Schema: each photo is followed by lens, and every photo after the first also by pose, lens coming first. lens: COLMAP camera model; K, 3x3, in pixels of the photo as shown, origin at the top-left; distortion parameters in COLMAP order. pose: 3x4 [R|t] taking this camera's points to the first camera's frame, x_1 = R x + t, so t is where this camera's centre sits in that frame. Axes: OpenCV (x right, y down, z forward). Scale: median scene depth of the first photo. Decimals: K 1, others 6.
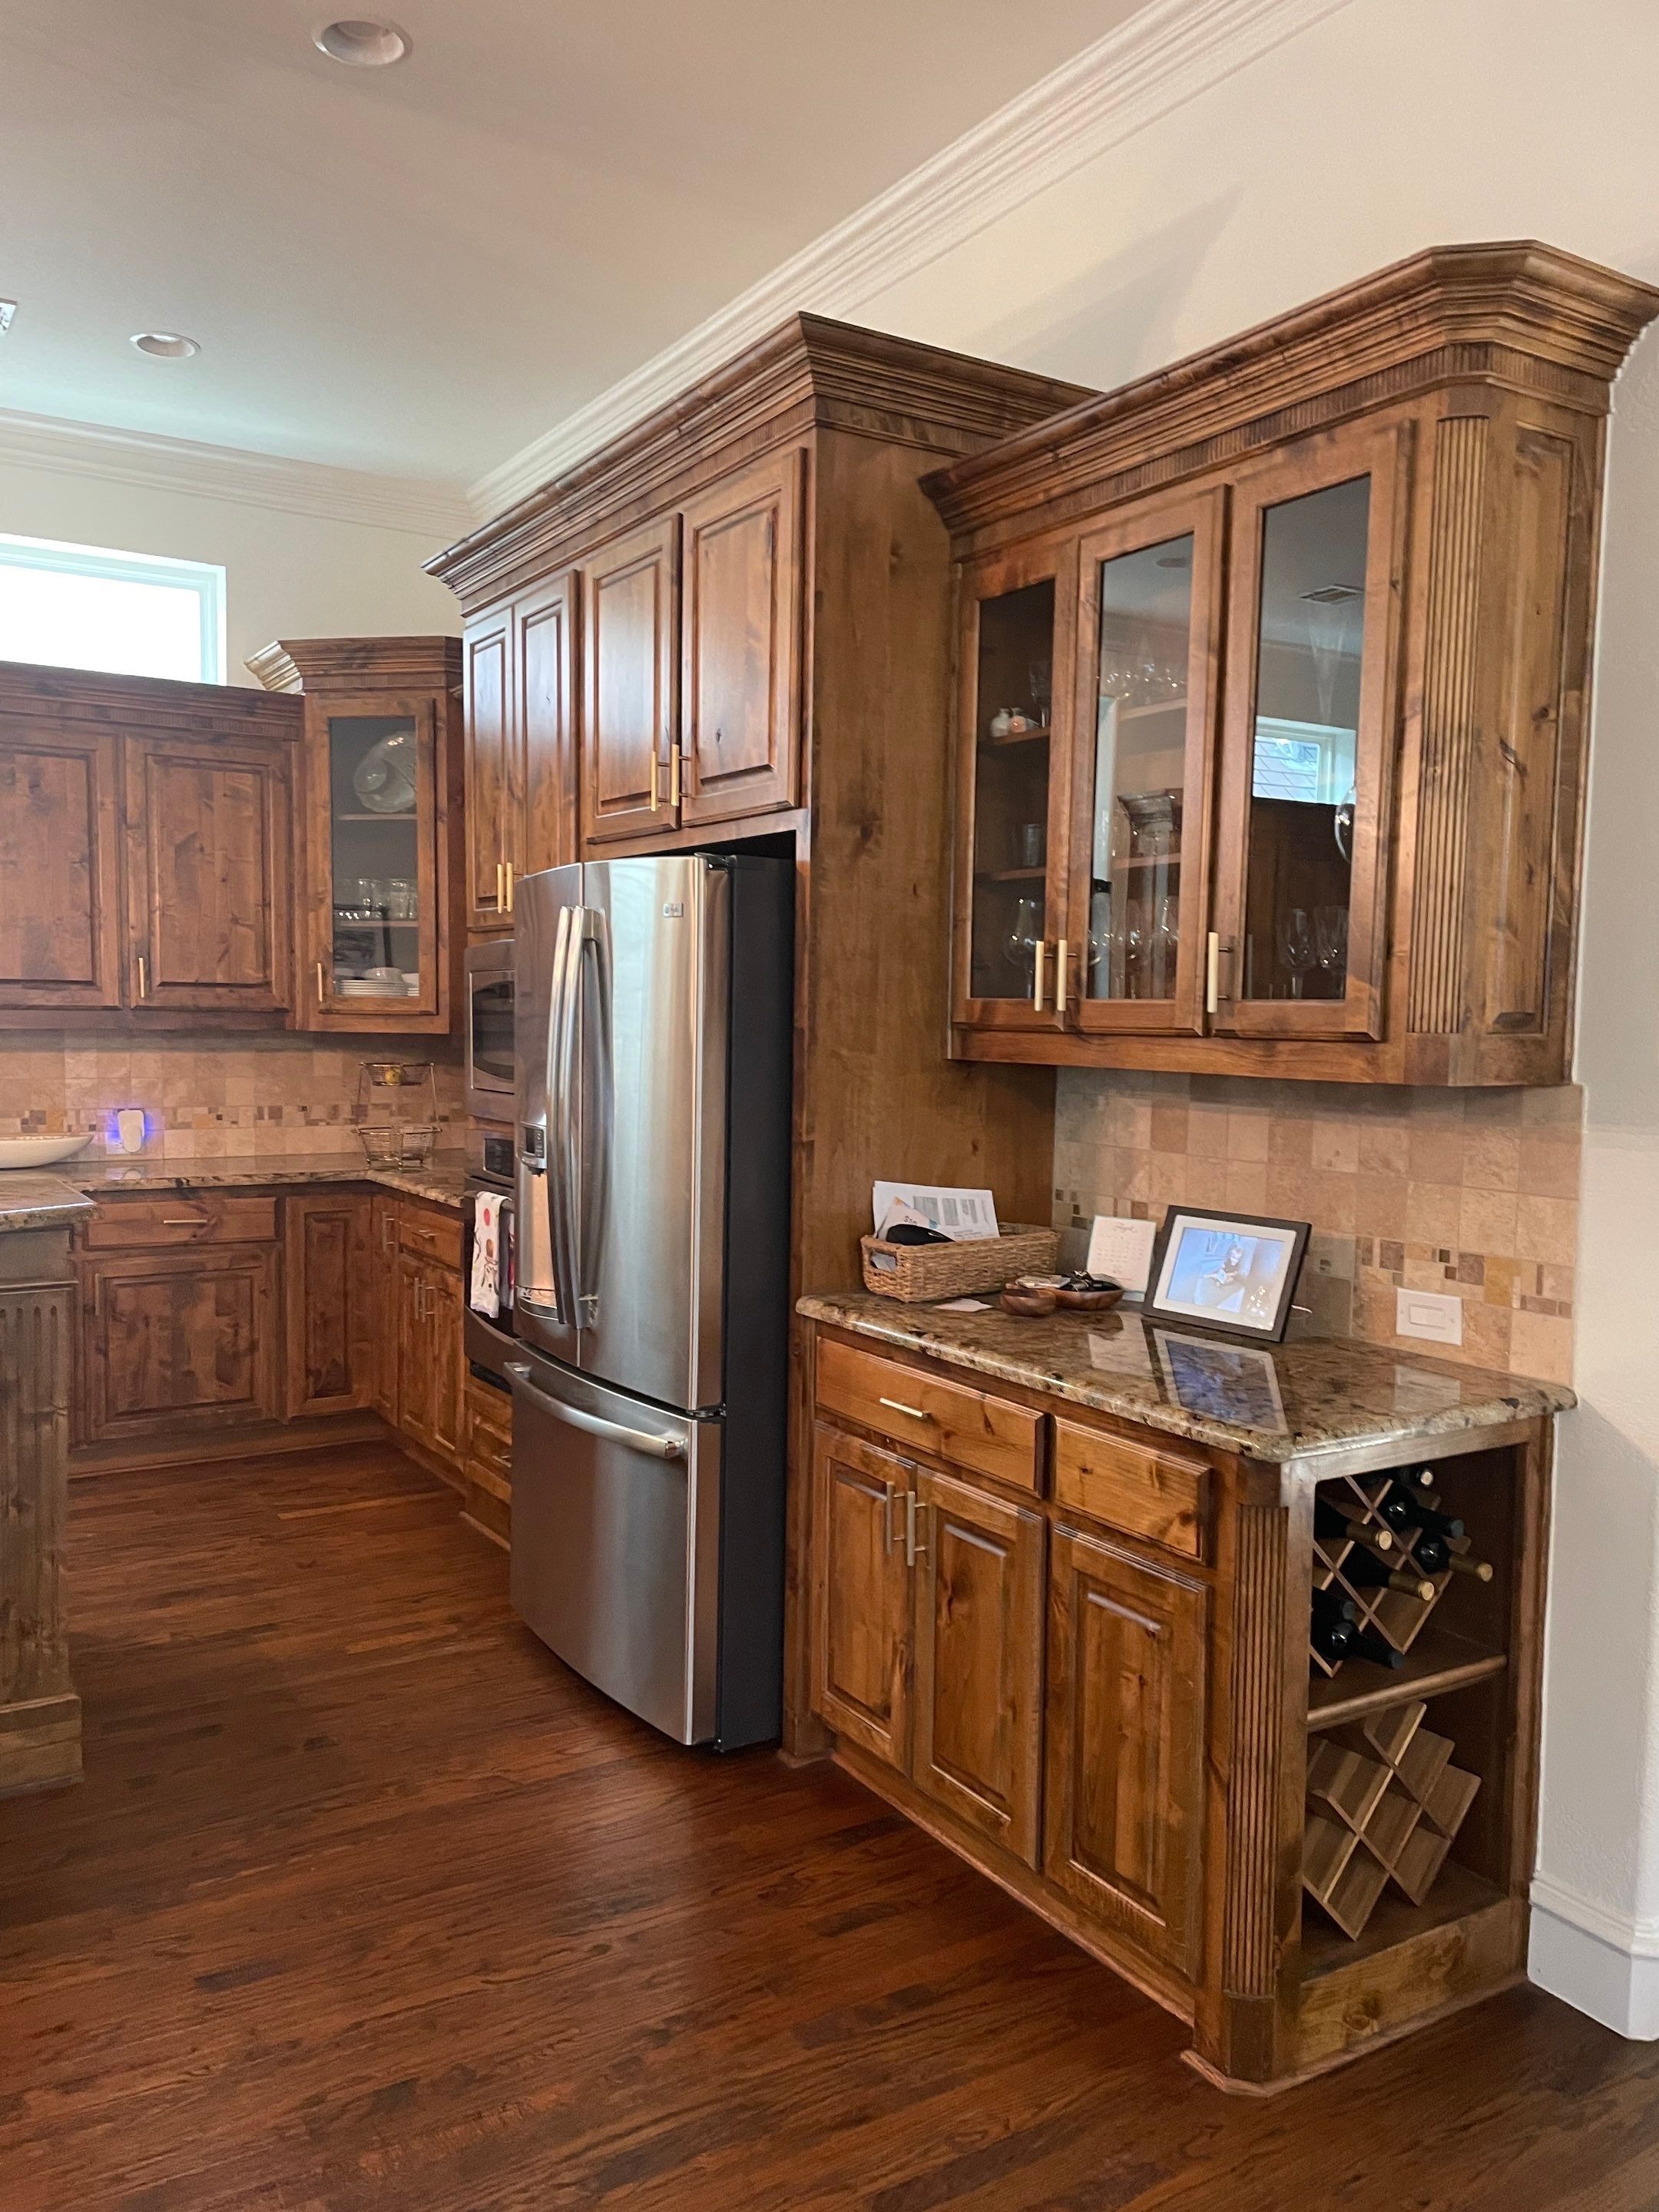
lens RADIAL K [[1683.8, 0, 818.2], [0, 1683.8, 1122.3], [0, 0, 1]] dist [0.071638, -0.093784]
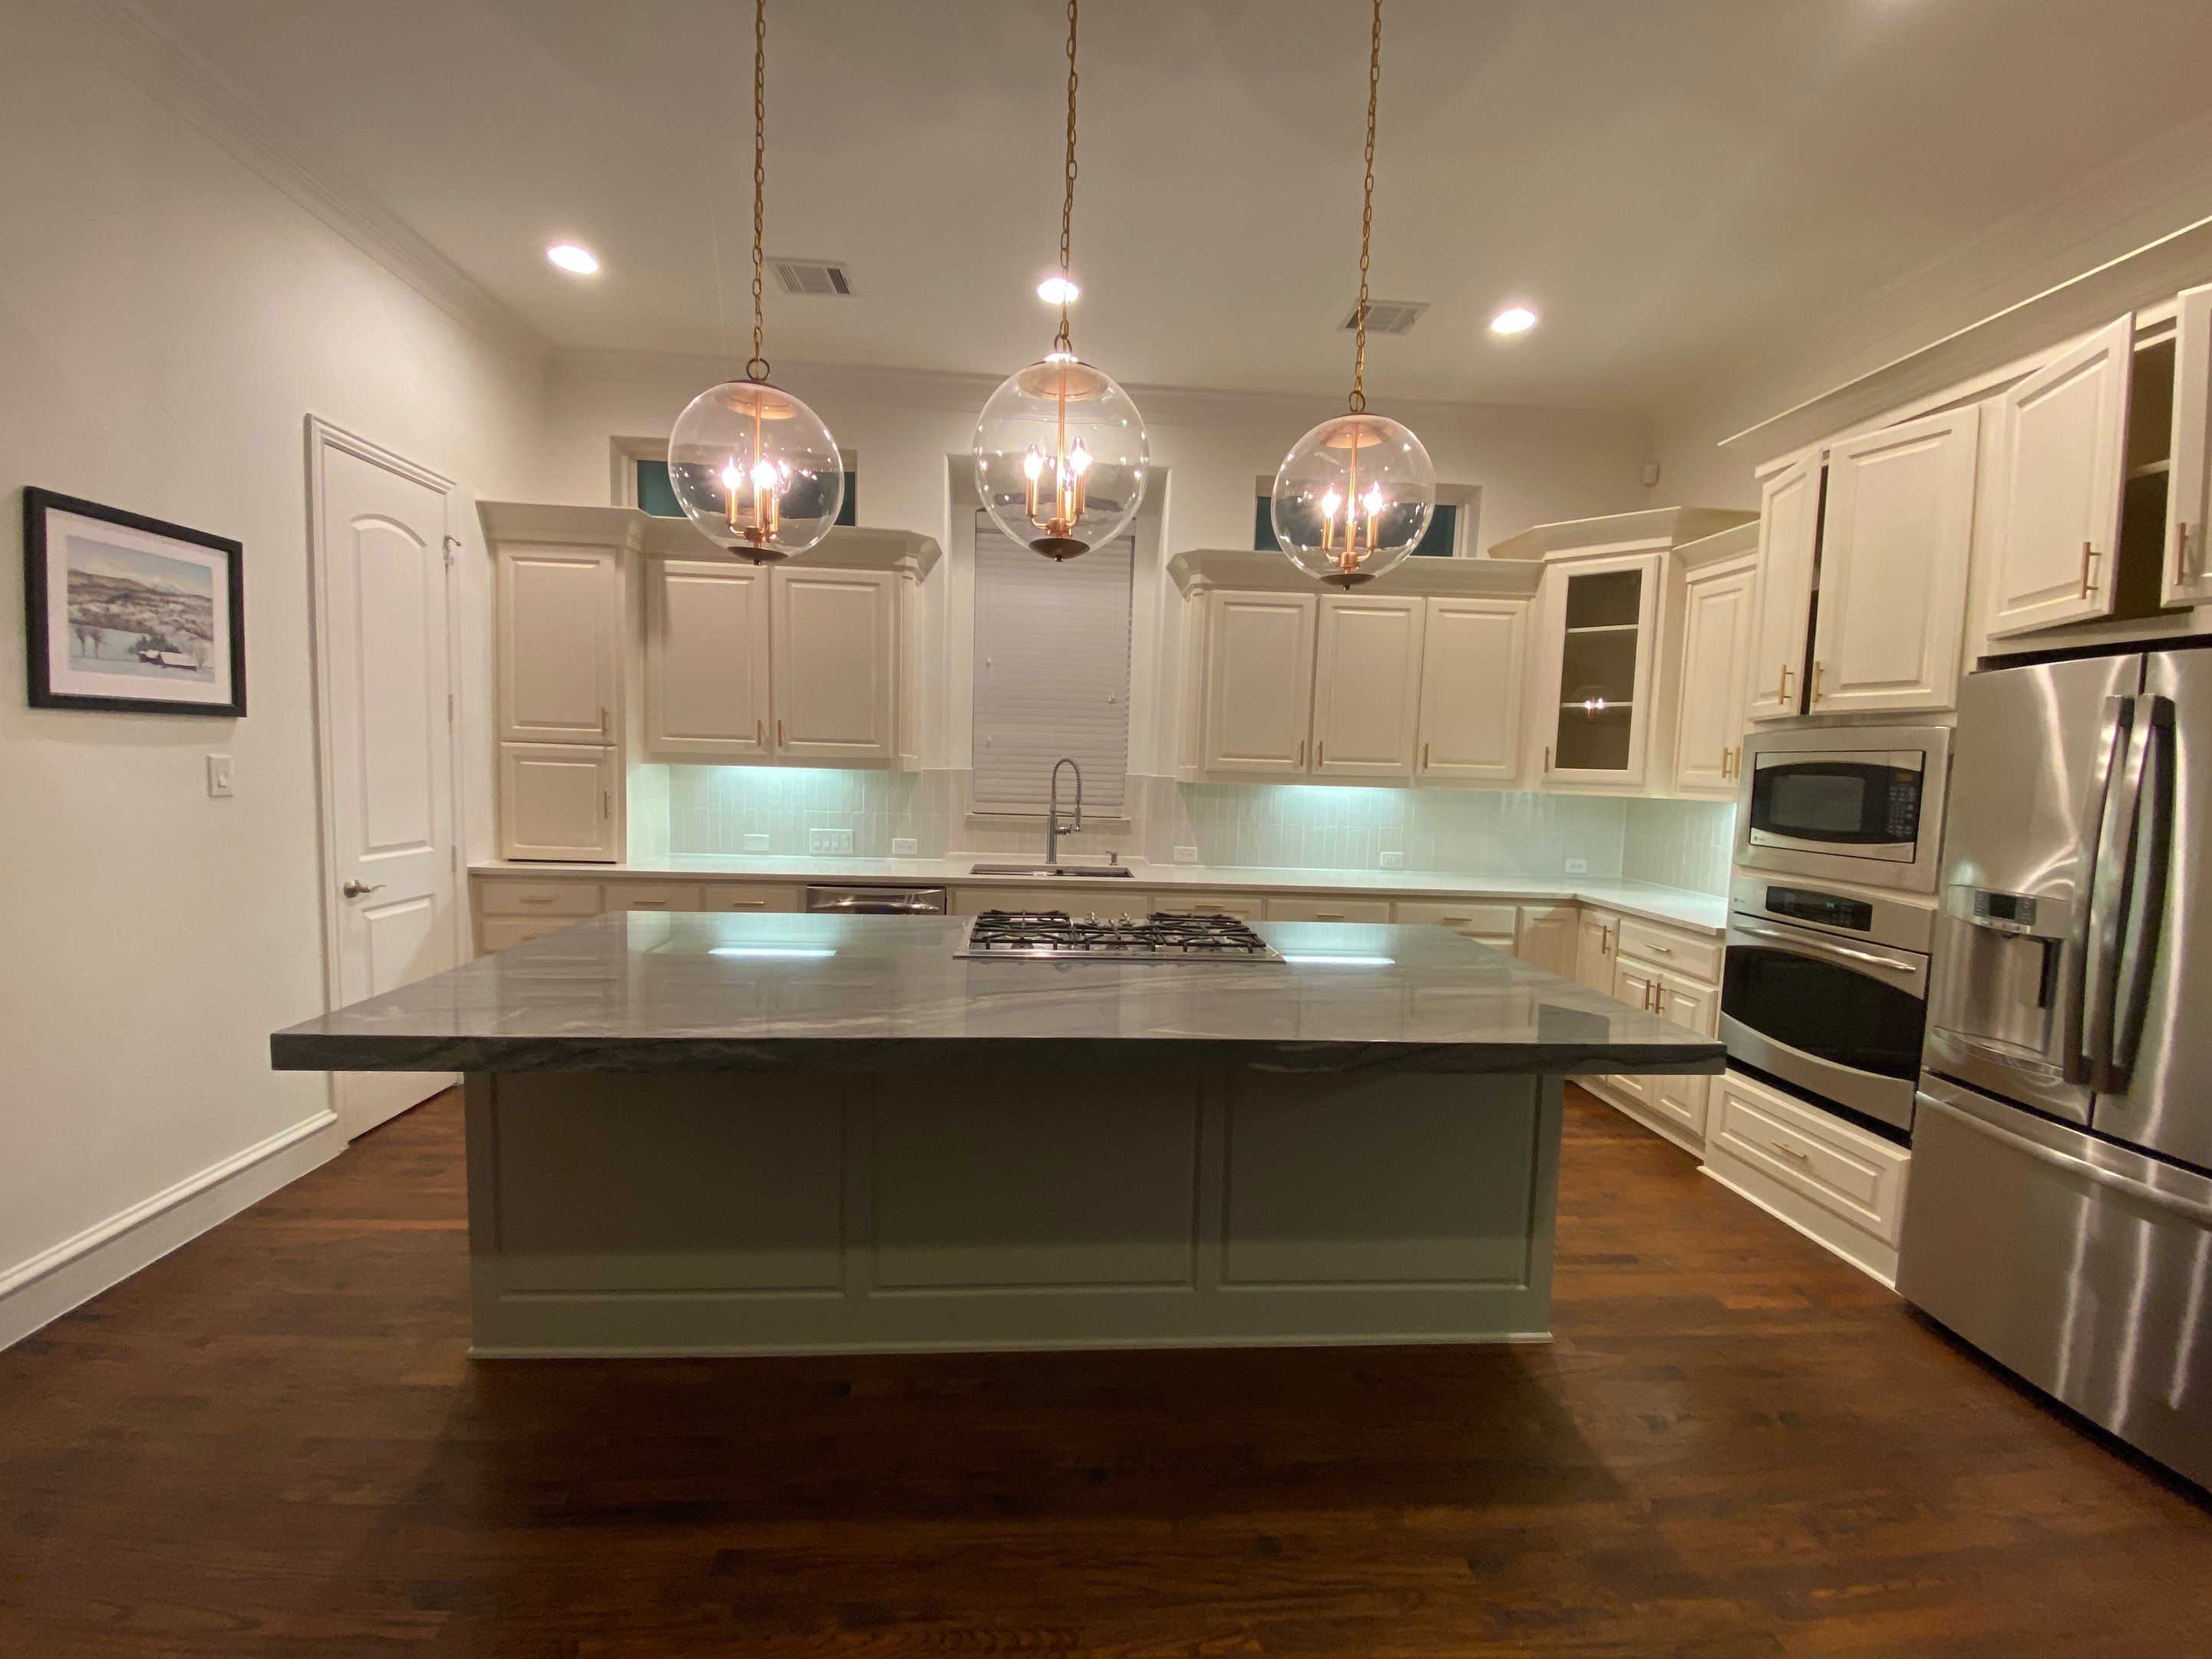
lens RADIAL K [[898.6, 0, 1102.1], [0, 898.6, 827.7], [0, 0, 1]] dist [0.009504, -0.012356]
pose [[0.882373, 0.048302, -0.468065, -0.460543], [-0.052404, 0.998617, 0.004263, -0.015849], [0.467623, 0.020767, 0.883684, 0.246815]]
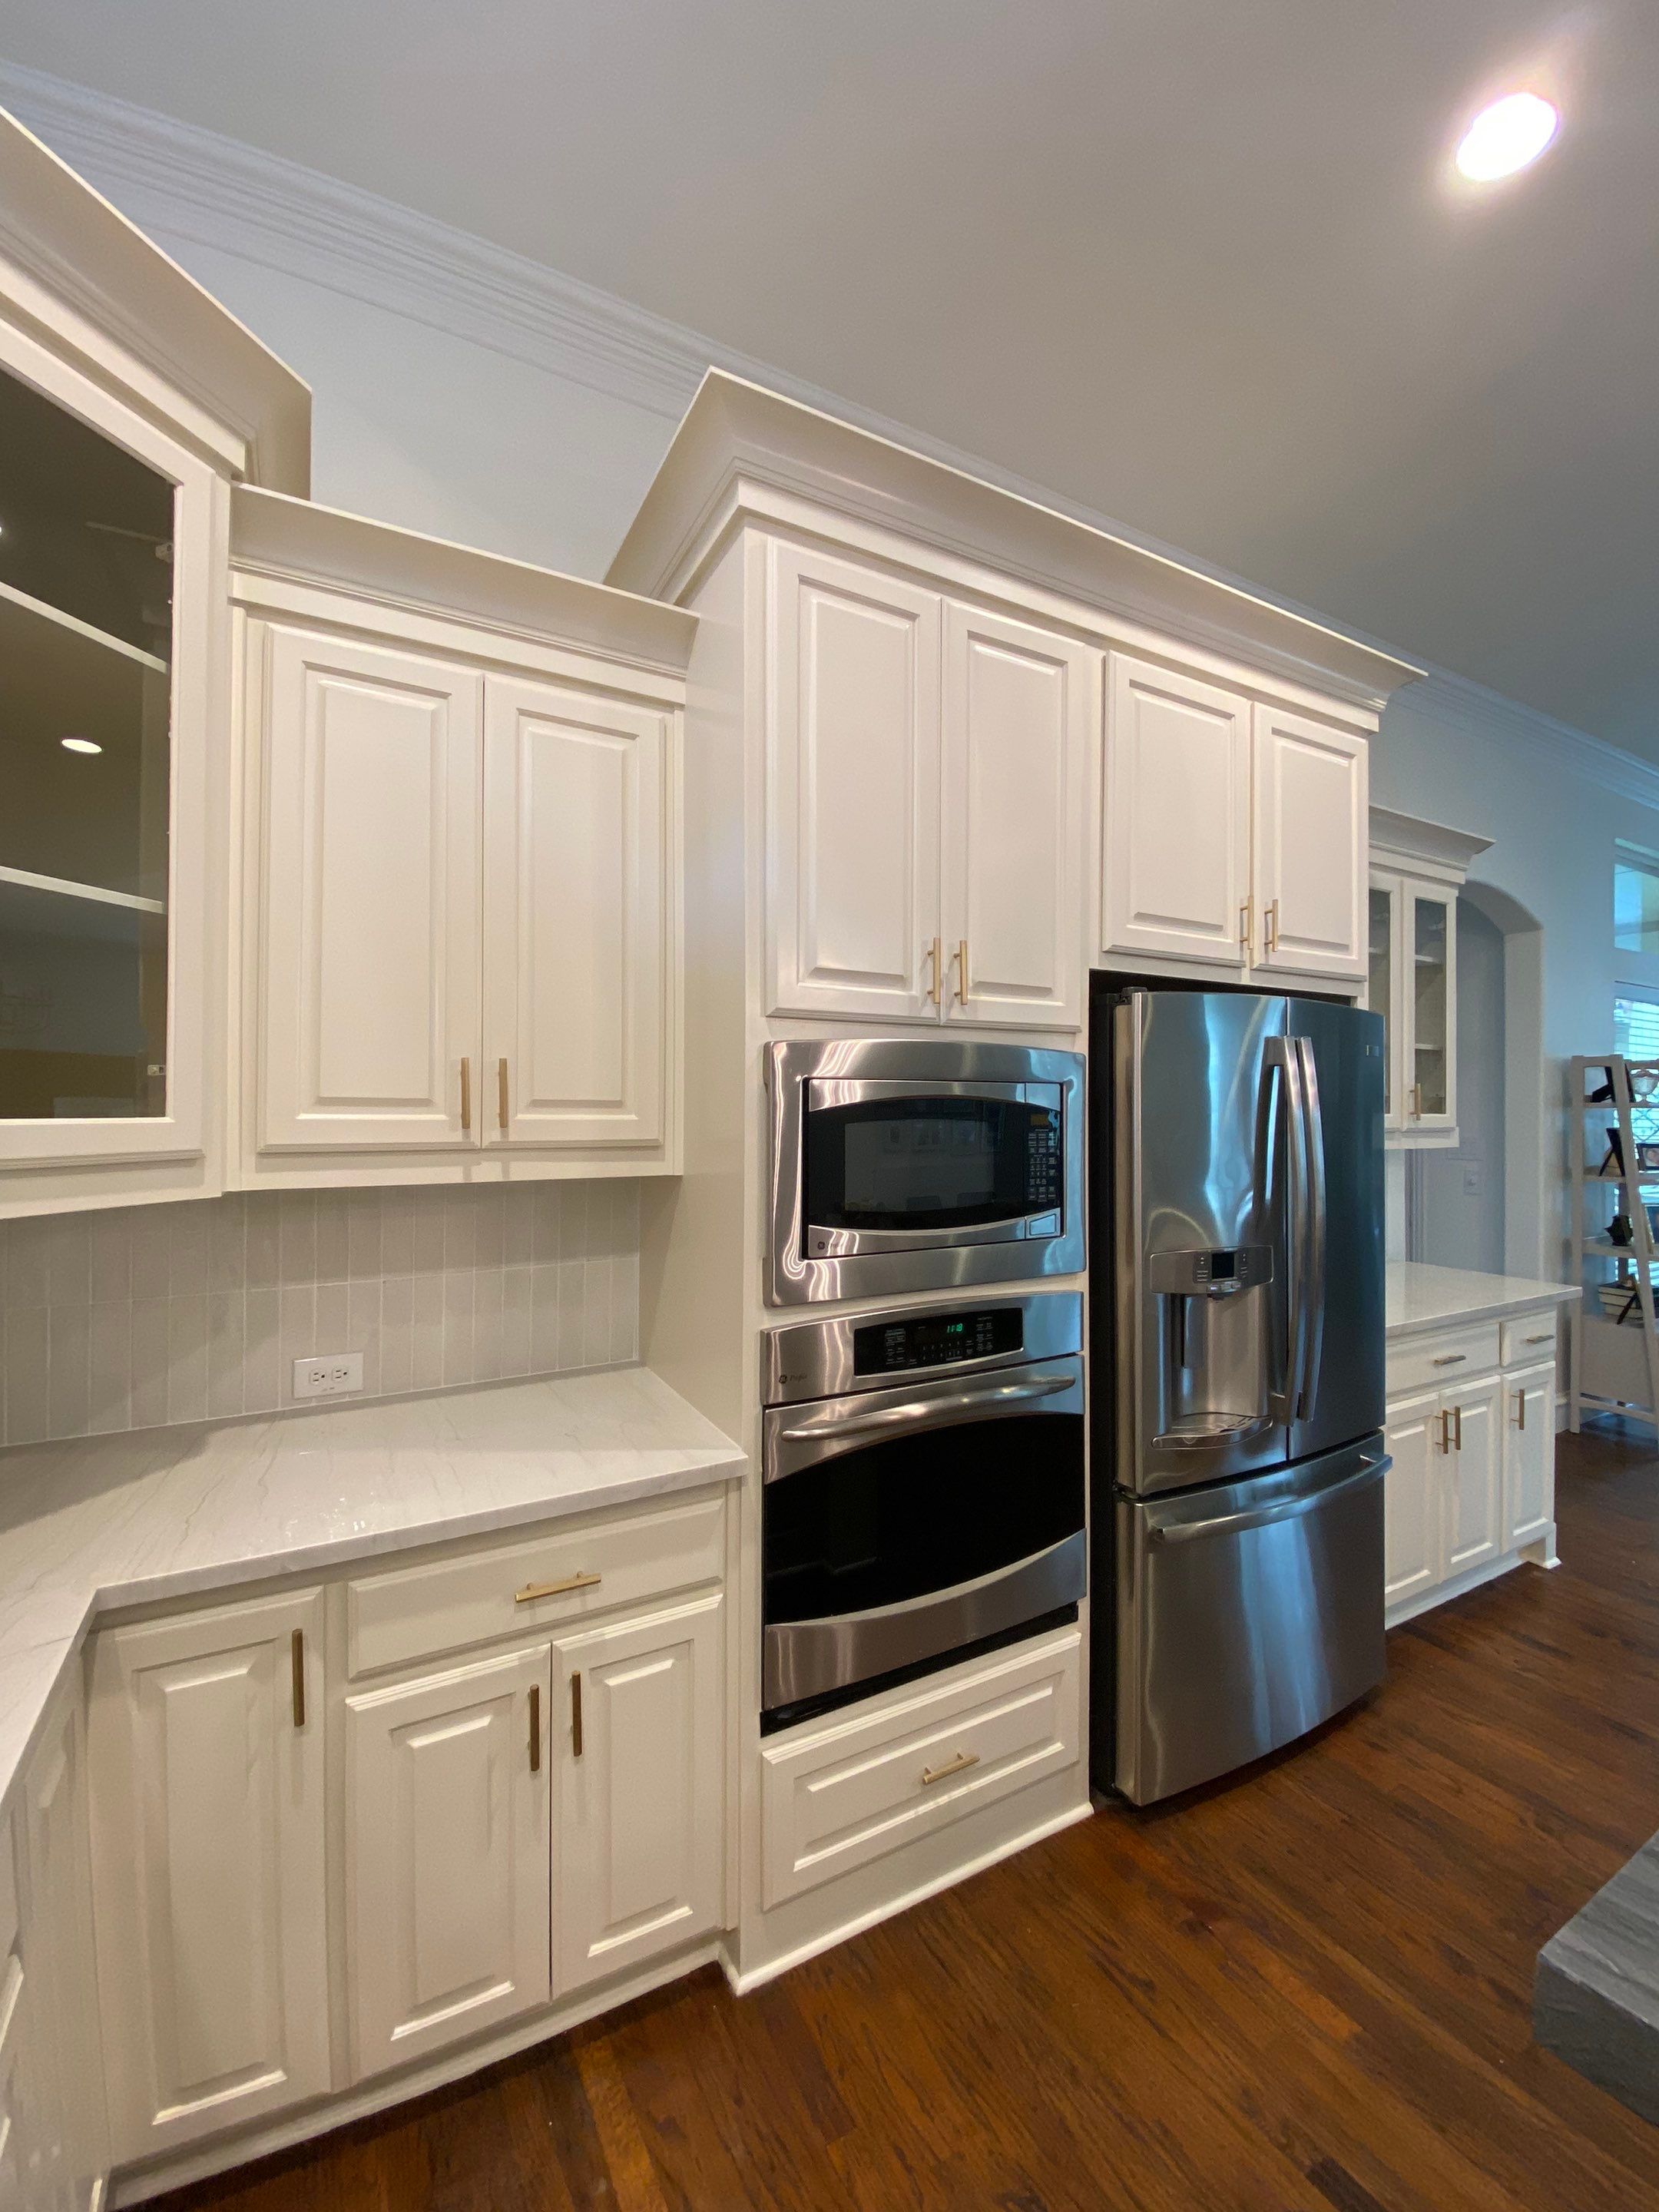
lens RADIAL K [[898.7, 0, 831.5], [0, 898.7, 1100.6], [0, 0, 1]] dist [0.009504, -0.012356]
pose [[0.045109, -0.004867, 0.998970, -0.783987], [0.069032, 0.997613, 0.001744, -0.117579], [-0.996594, 0.068883, 0.045337, 1.401985]]
